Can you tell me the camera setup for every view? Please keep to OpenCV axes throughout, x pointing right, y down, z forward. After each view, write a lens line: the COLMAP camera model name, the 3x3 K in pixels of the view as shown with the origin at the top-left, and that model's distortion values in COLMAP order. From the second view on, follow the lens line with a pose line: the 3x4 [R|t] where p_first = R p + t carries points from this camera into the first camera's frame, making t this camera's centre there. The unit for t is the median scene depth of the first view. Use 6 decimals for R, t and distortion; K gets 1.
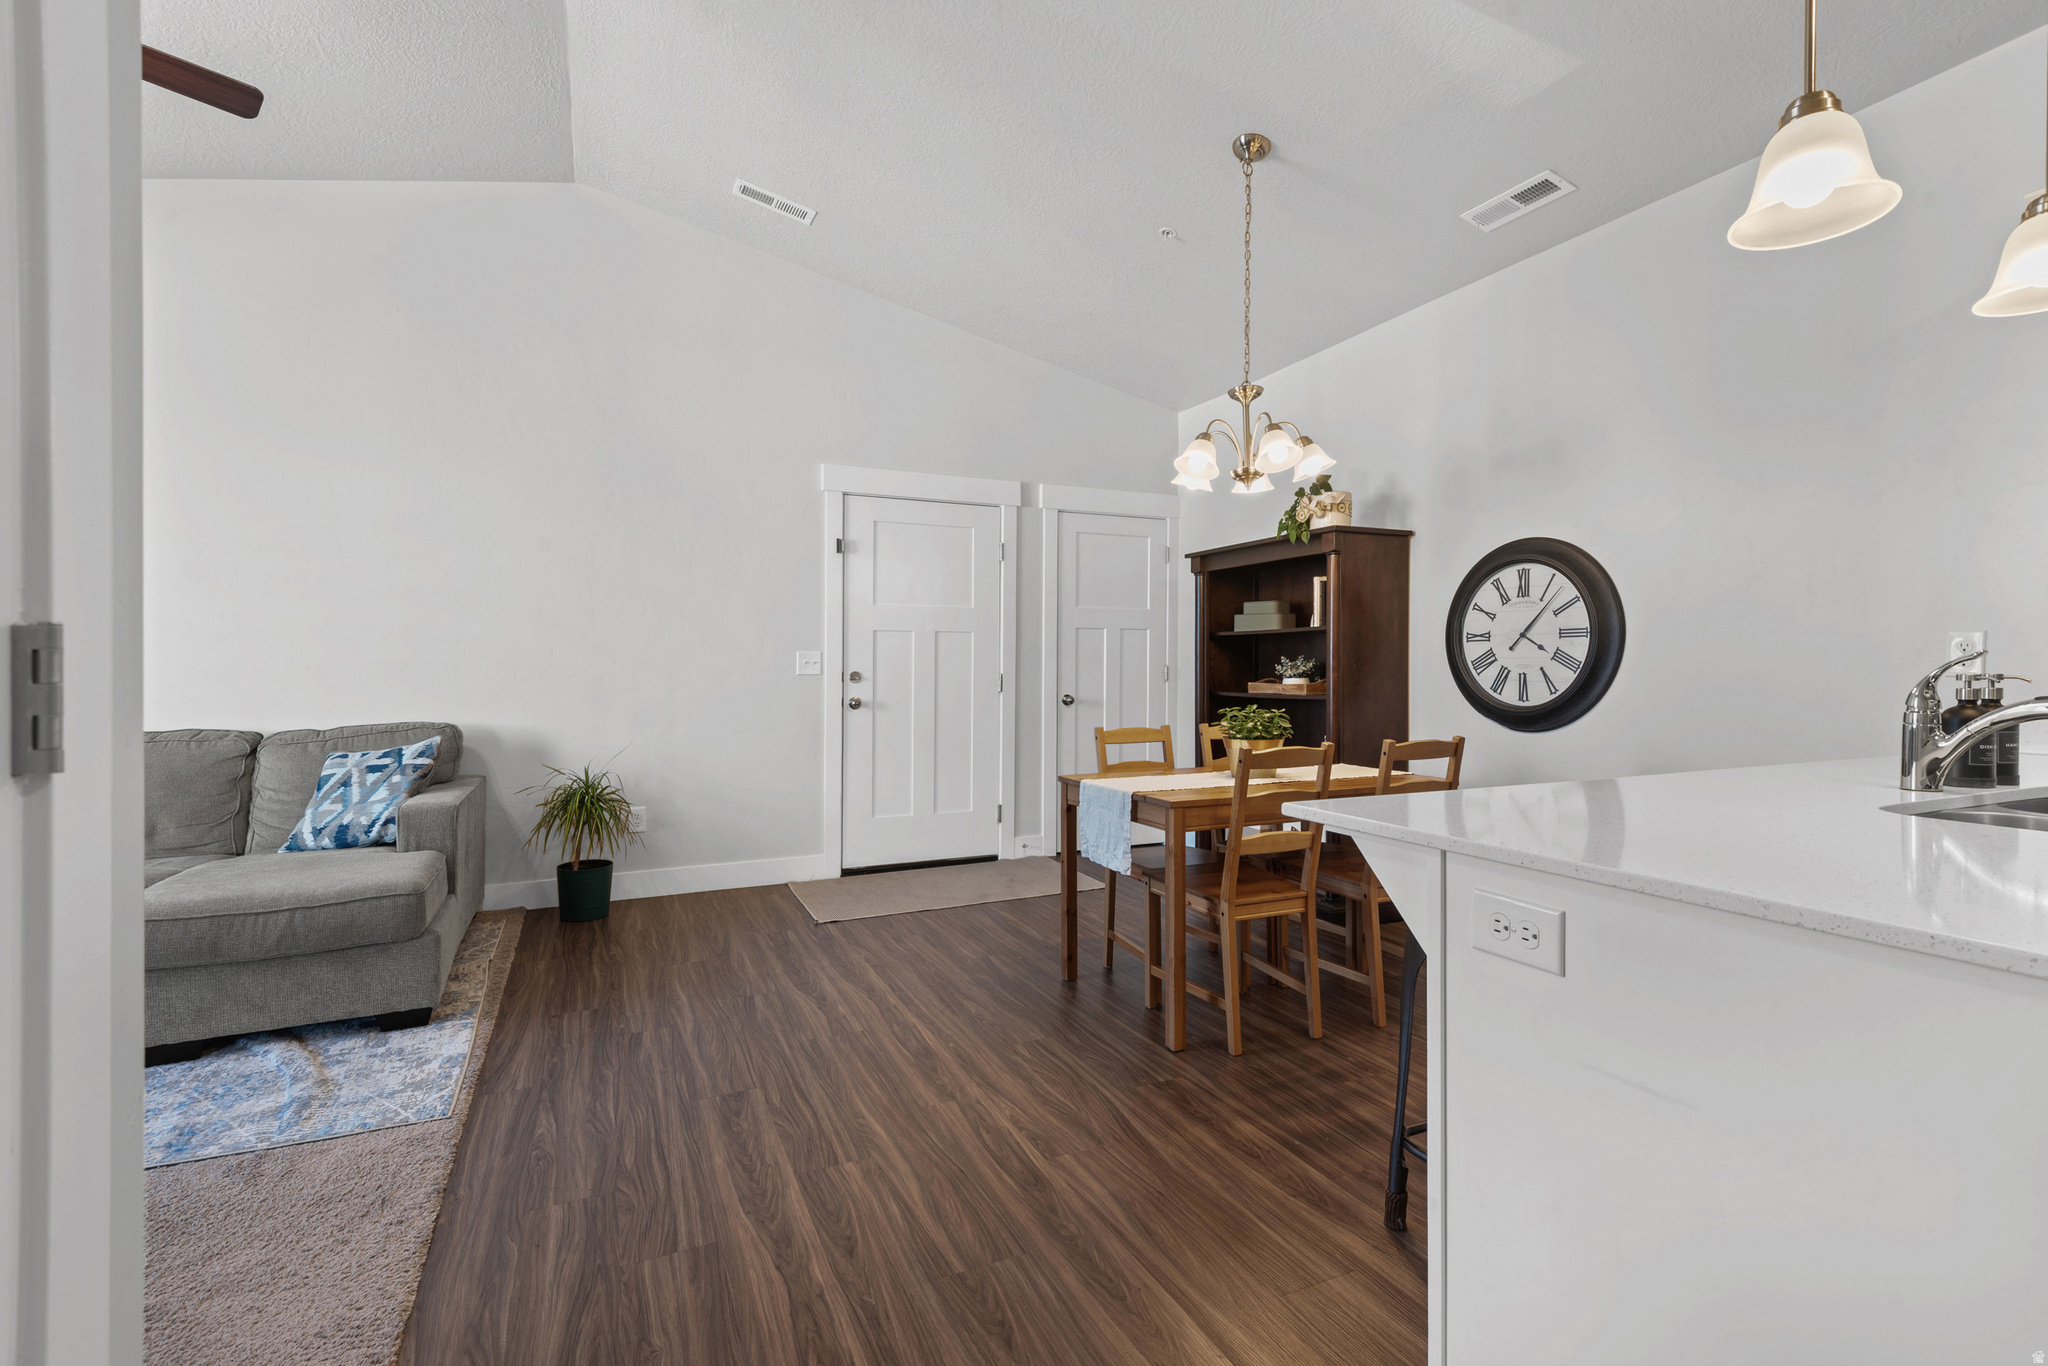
lens RADIAL K [[925.9, 0, 1029.1], [0, 925.9, 677.6], [0, 0, 1]] dist [0.029988, -0.014237]
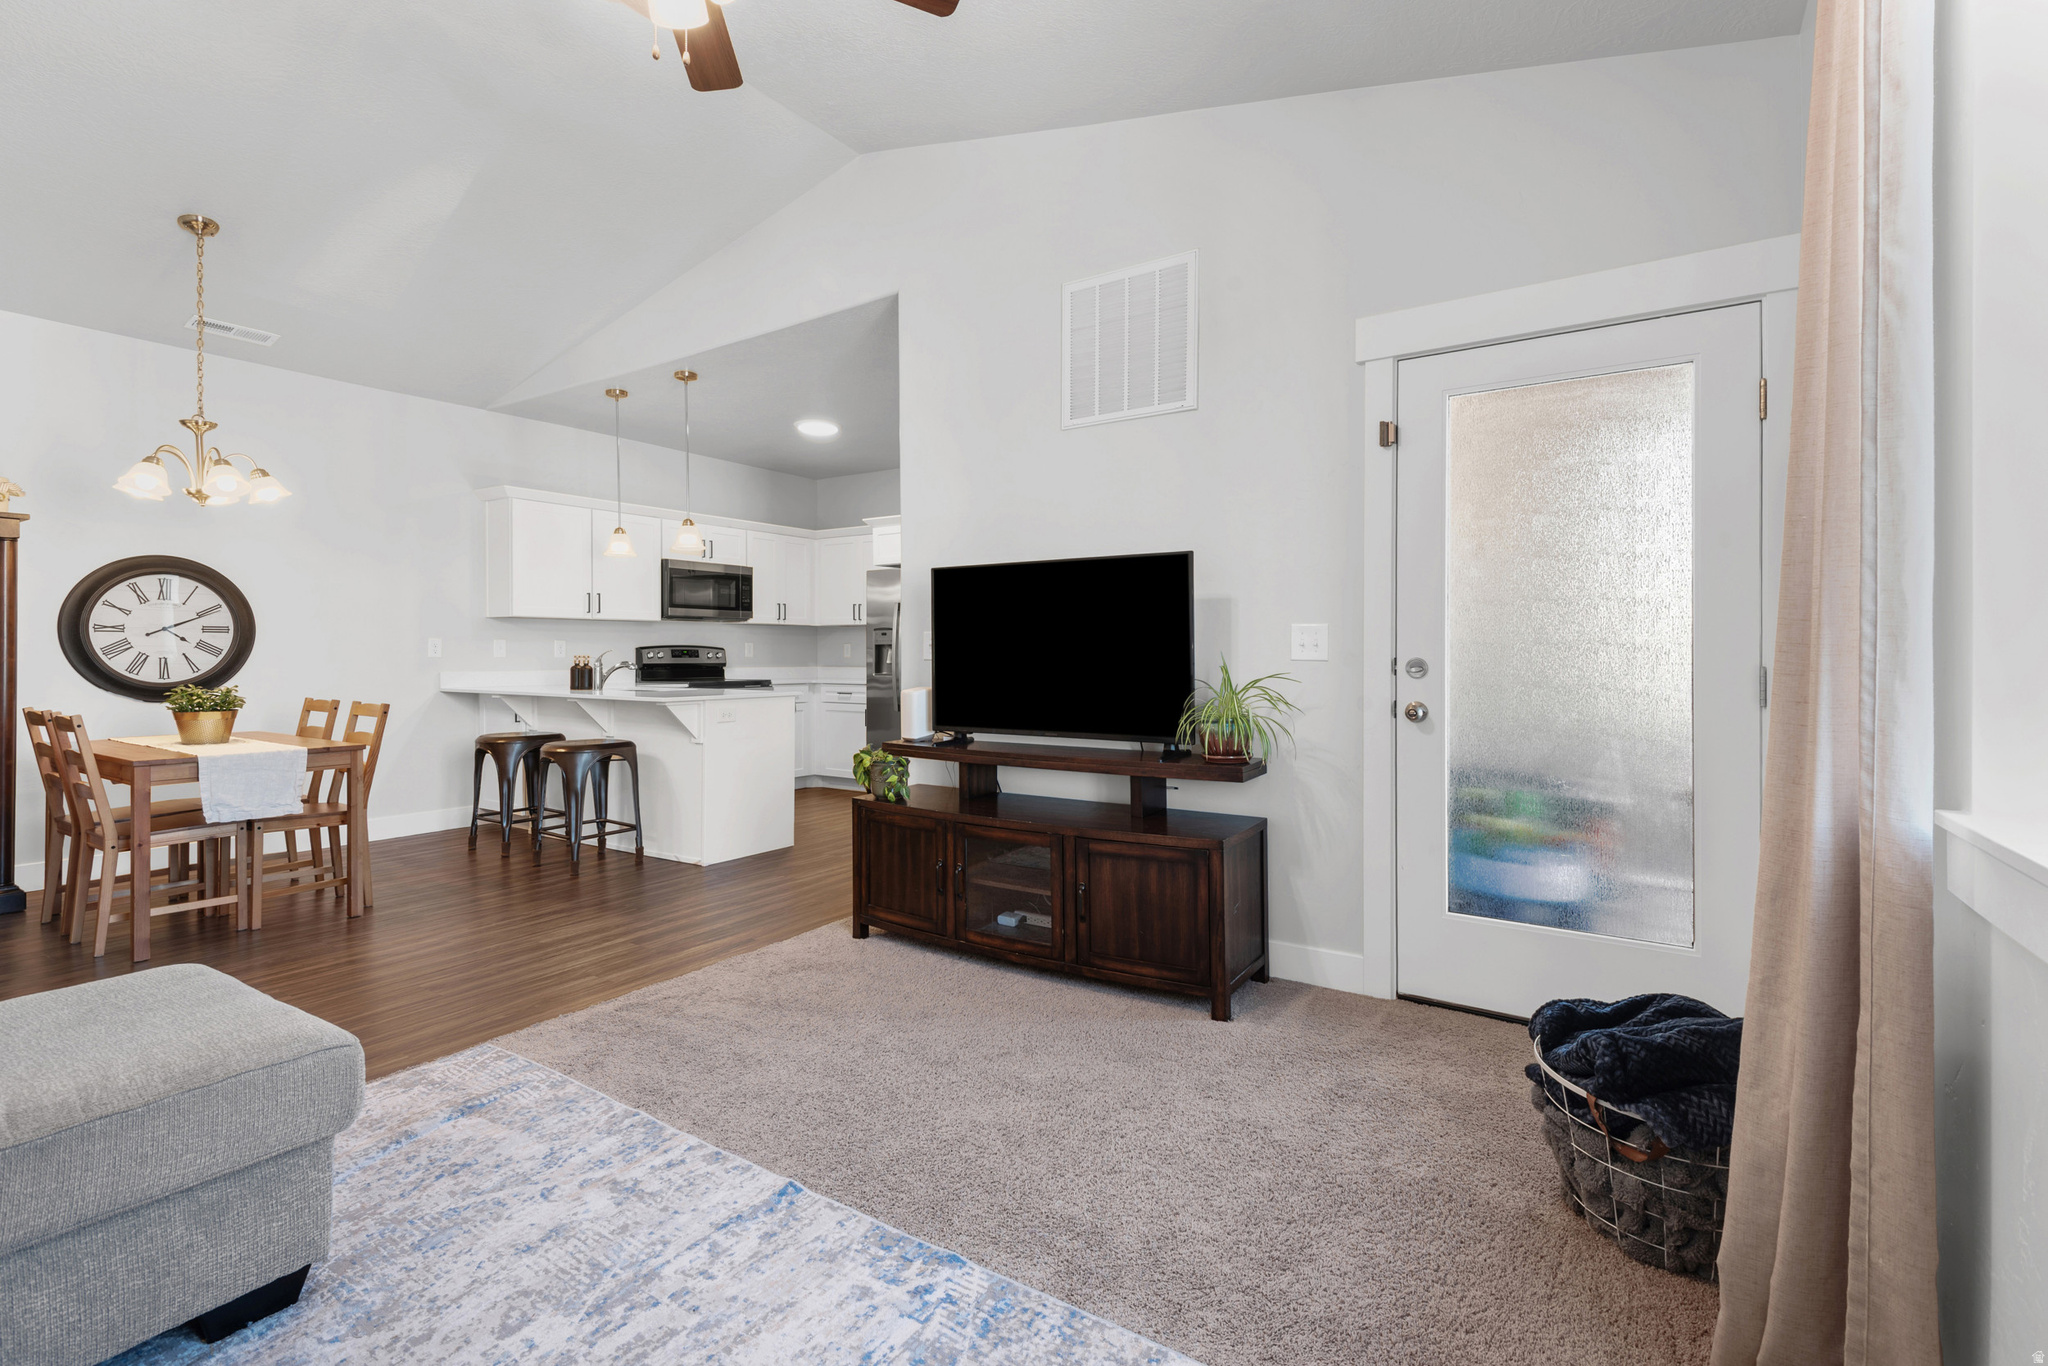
lens RADIAL K [[926.9, 0, 1039.5], [0, 926.9, 642.8], [0, 0, 1]] dist [0.026890, -0.015354]
pose [[-0.532943, 0.012609, 0.846057, -1.275182], [0.009365, 0.999916, -0.009002, -0.002572], [-0.846099, 0.003126, -0.533016, 0.678501]]
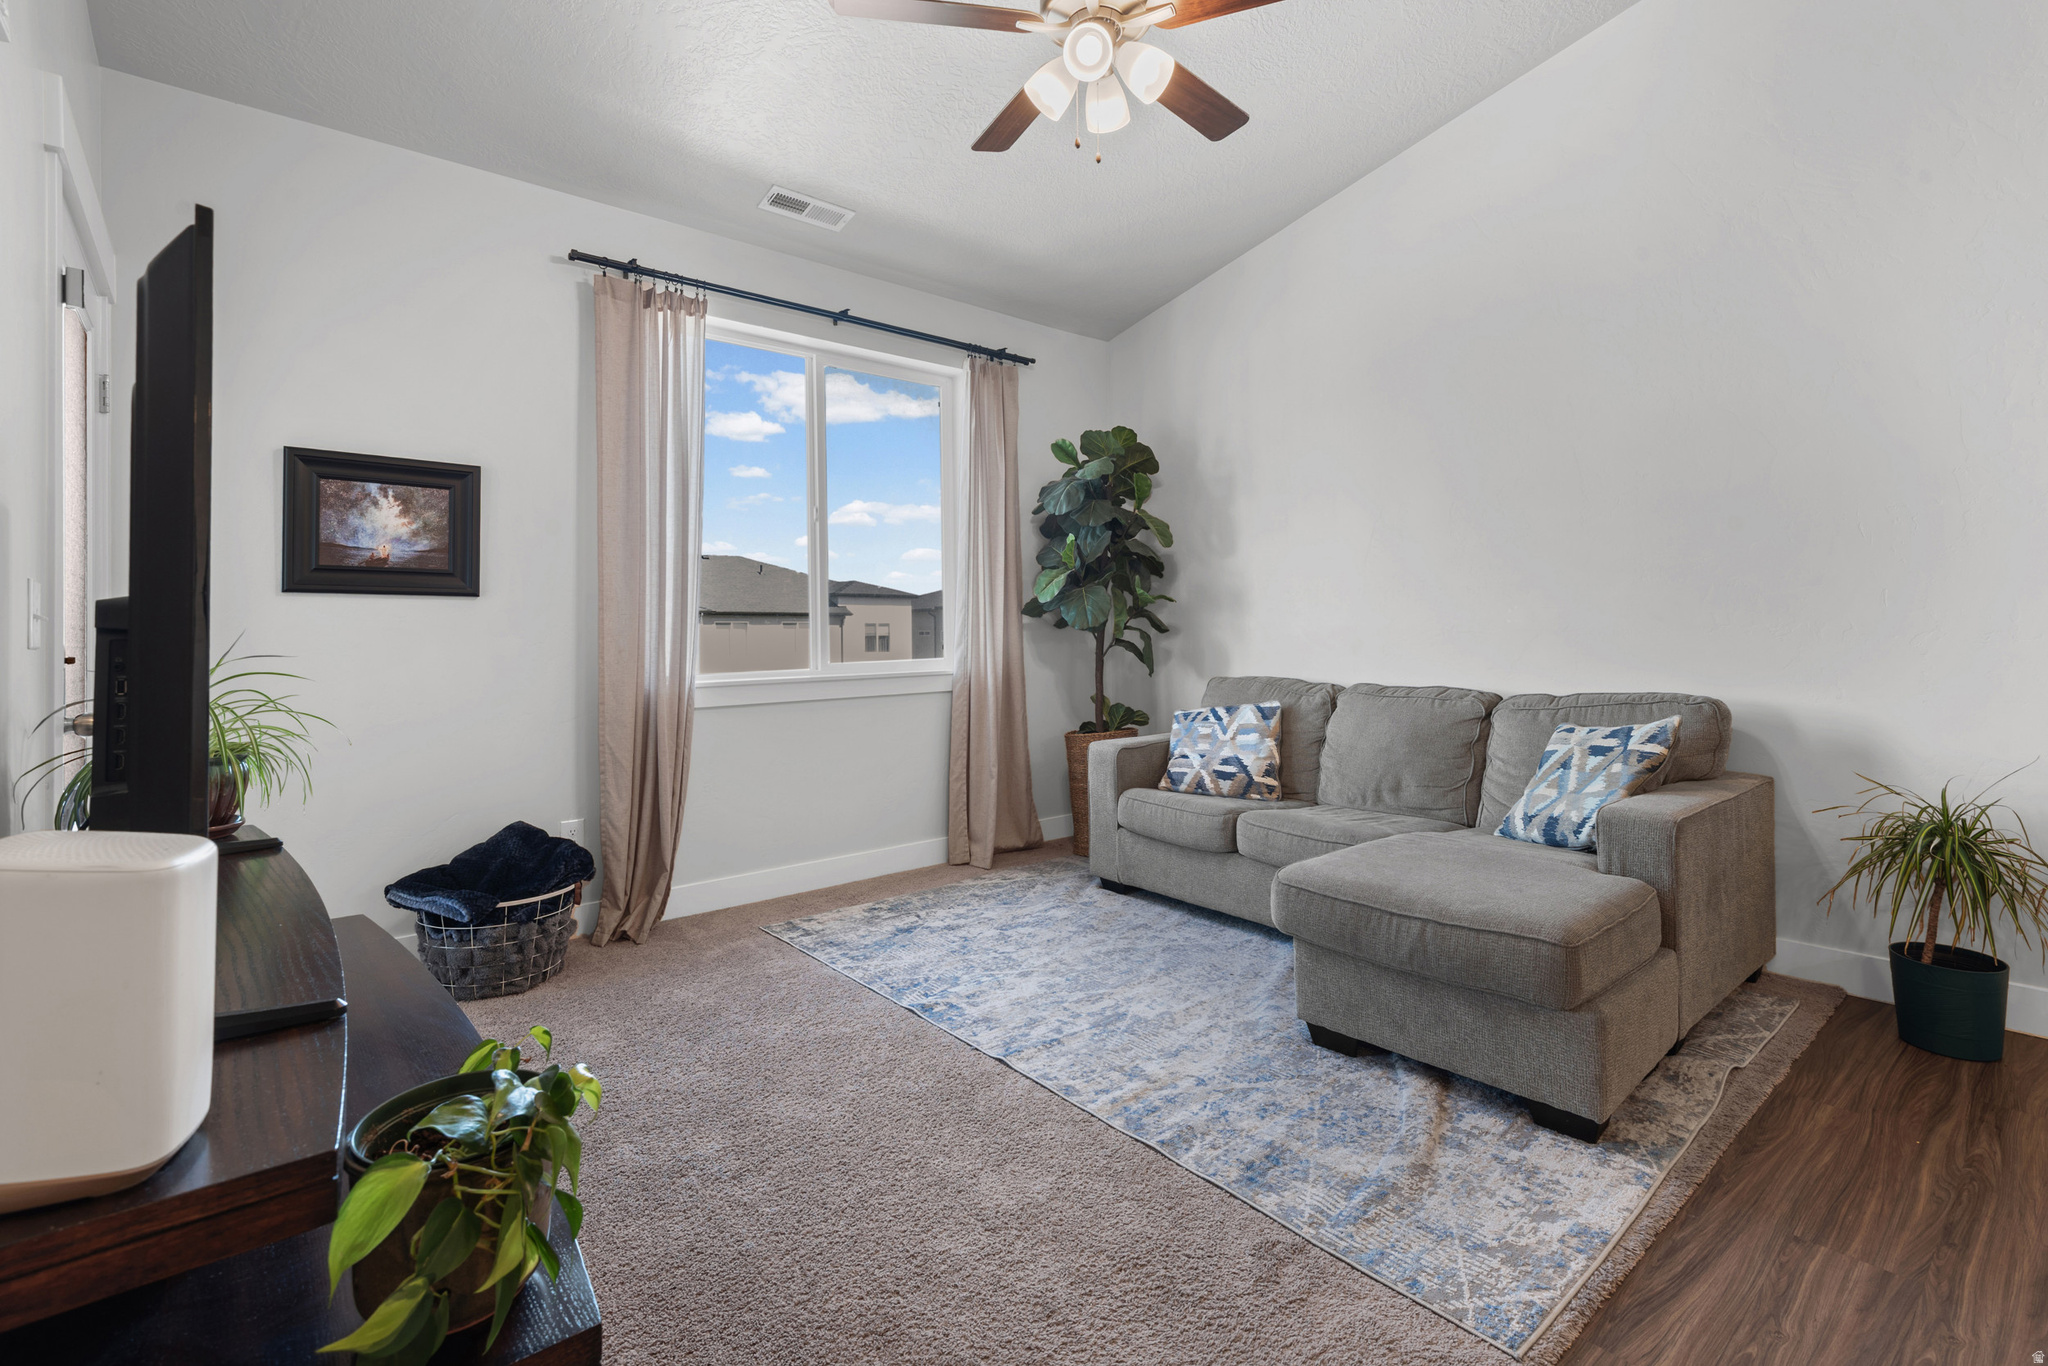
lens RADIAL K [[939.2, 0, 1041.5], [0, 939.2, 624.8], [0, 0, 1]] dist [0.034106, -0.014879]
pose [[0.276001, -0.007244, -0.961130, -0.068103], [-0.000937, 0.999969, -0.007805, -0.001108], [0.961157, 0.003054, 0.275986, 0.347390]]
